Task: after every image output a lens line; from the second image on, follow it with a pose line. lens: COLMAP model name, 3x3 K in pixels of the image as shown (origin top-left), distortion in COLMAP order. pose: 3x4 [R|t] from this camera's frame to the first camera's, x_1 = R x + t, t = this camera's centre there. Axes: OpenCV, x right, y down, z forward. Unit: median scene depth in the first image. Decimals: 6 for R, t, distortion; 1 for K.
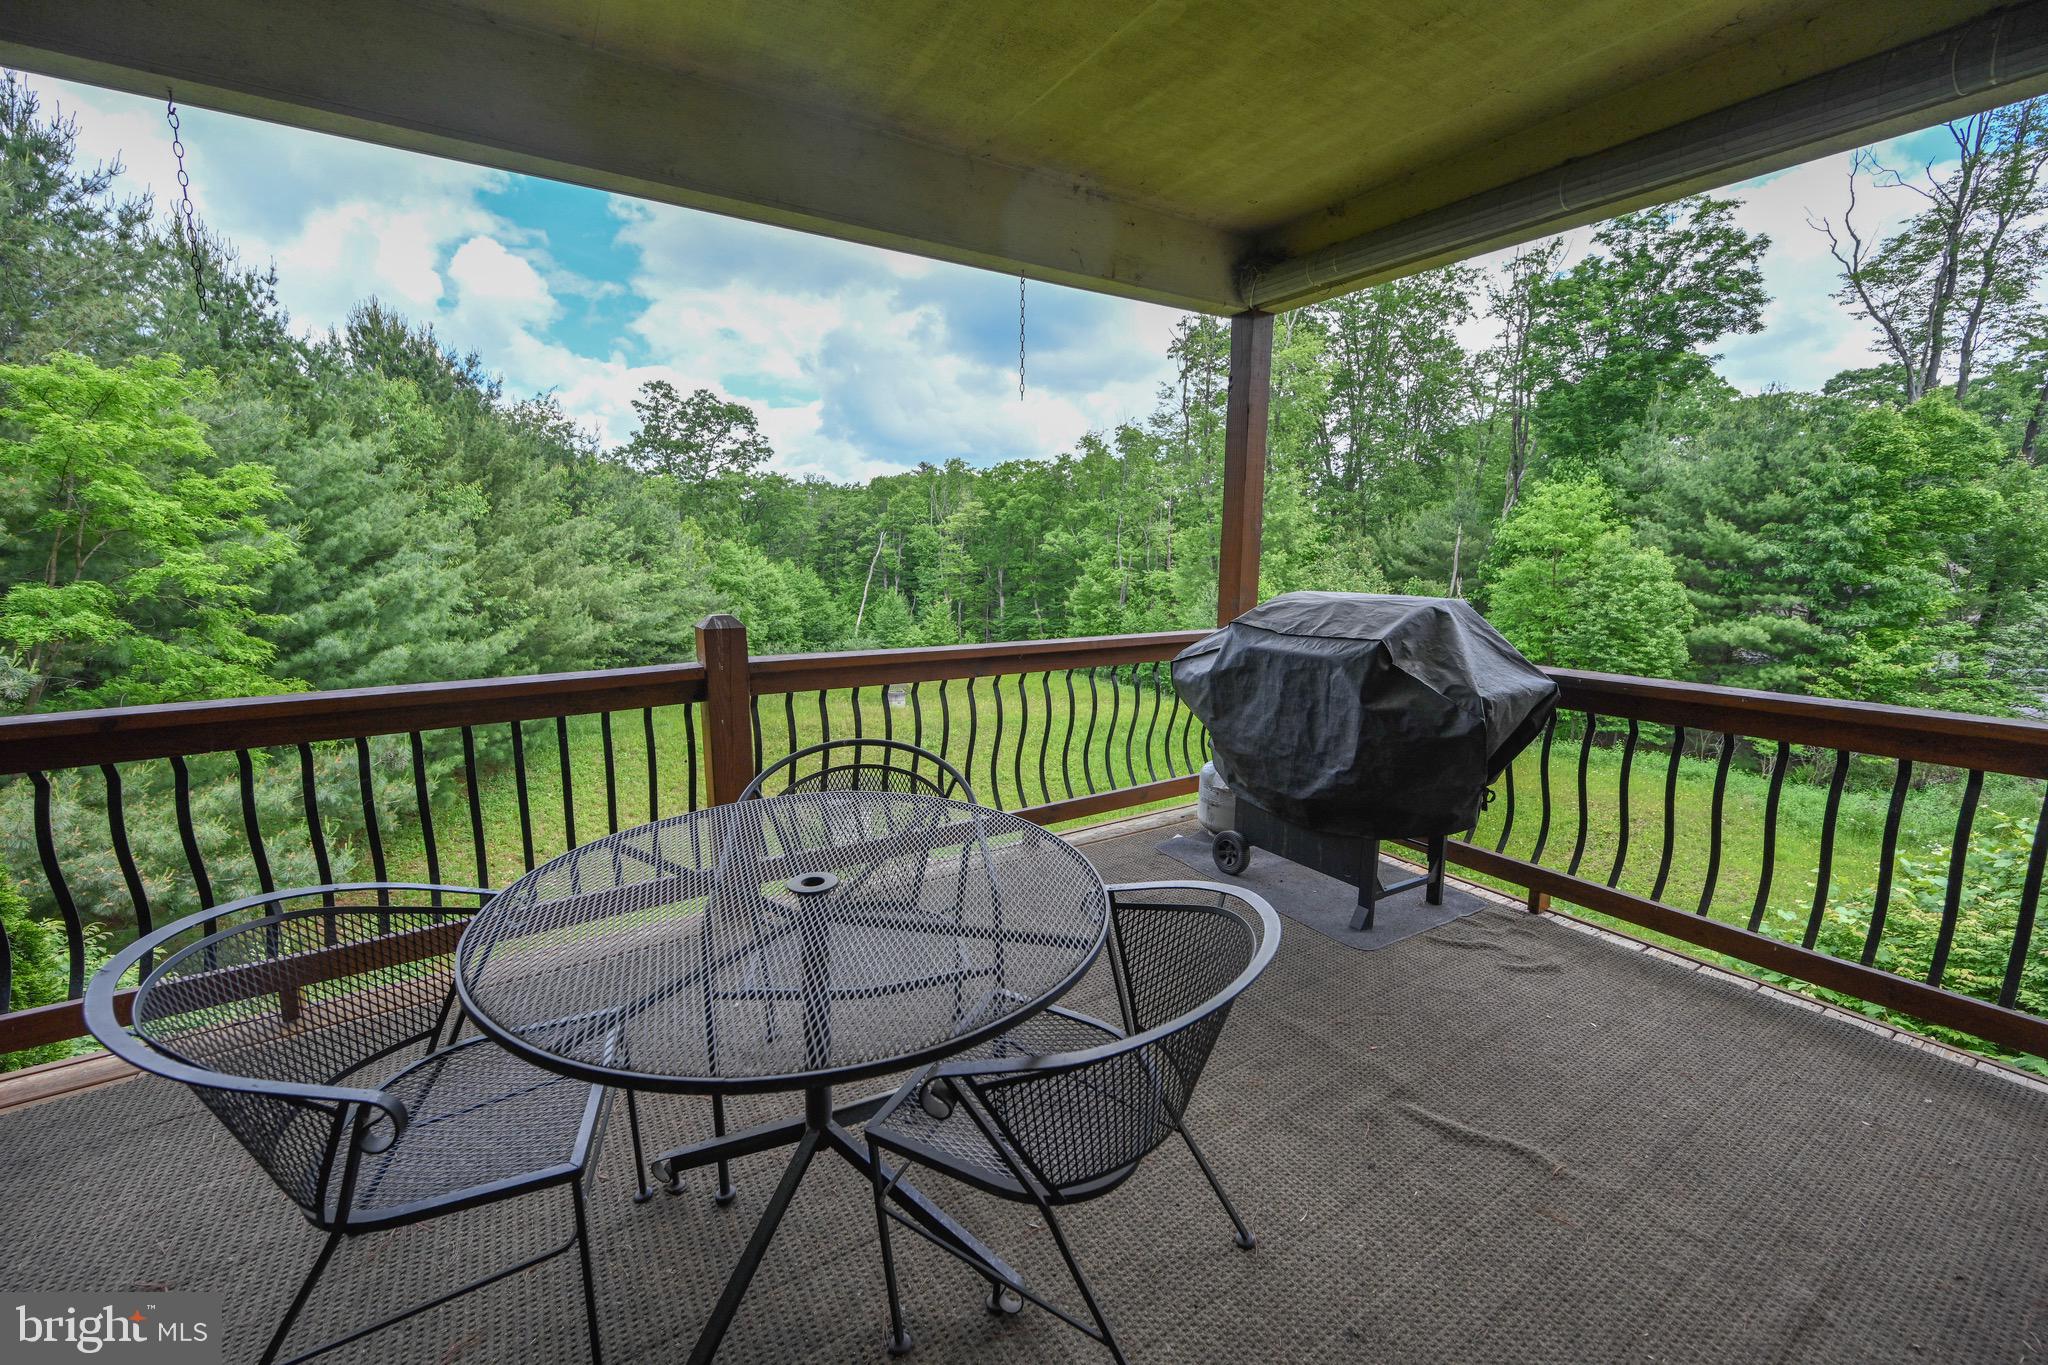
lens RADIAL K [[808.7, 0, 1027.5], [0, 808.7, 676.9], [0, 0, 1]] dist [-0.000619, 0.000373]
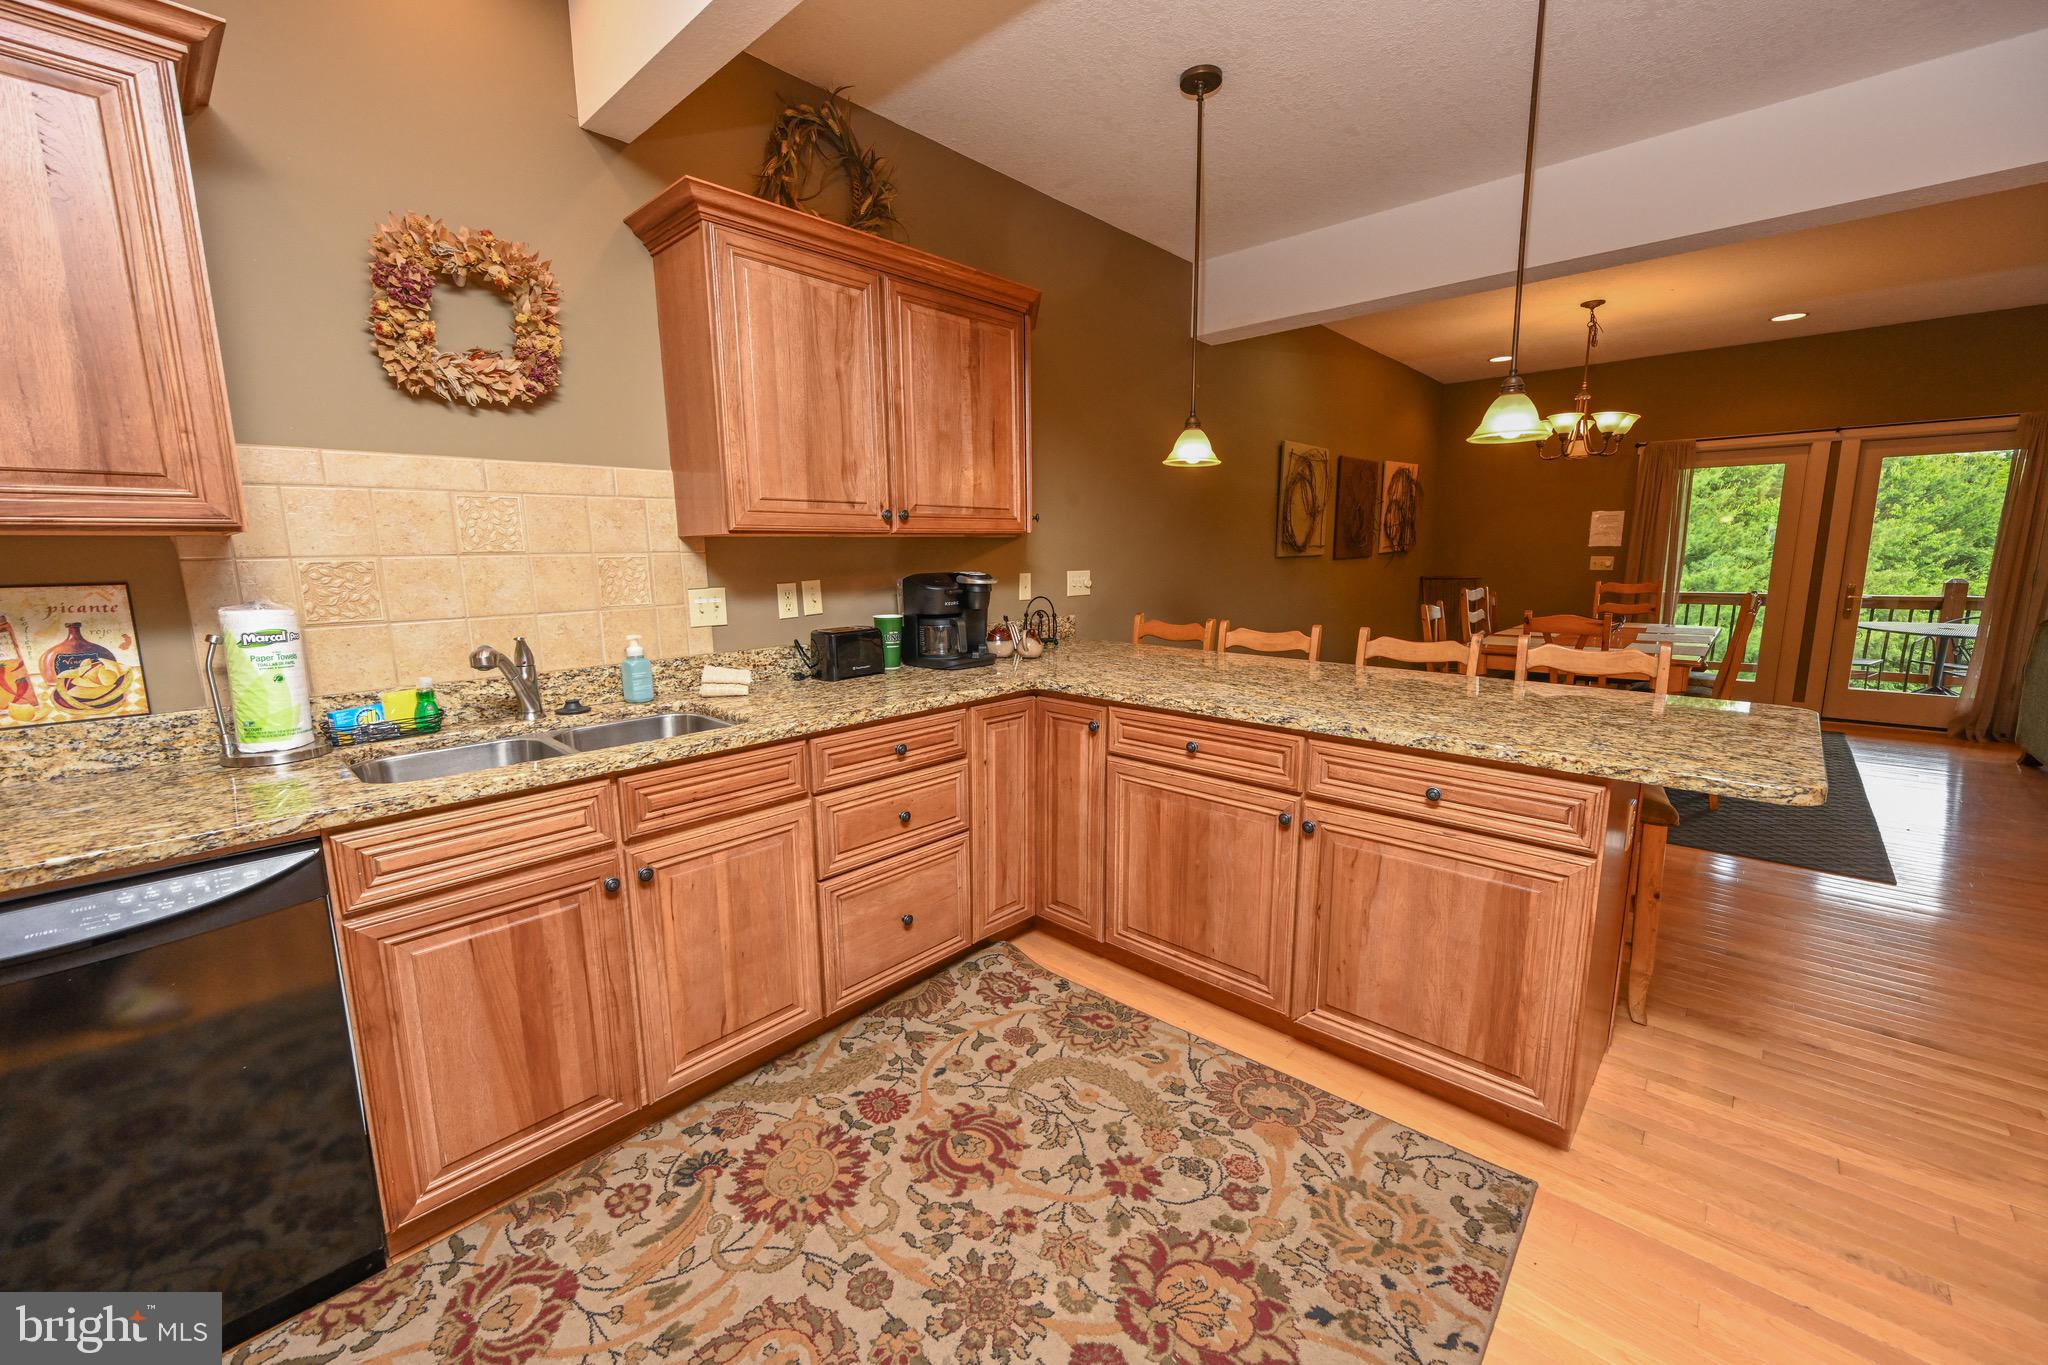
lens RADIAL K [[803.2, 0, 1024.0], [0, 803.2, 682.5], [0, 0, 1]] dist [-0.000770, -0.000068]
pose [[0.259048, 0.149875, -0.954165, 0.146395], [-0.148522, 0.982319, 0.113975, 0.043958], [0.954377, 0.112190, 0.276728, -0.272186]]
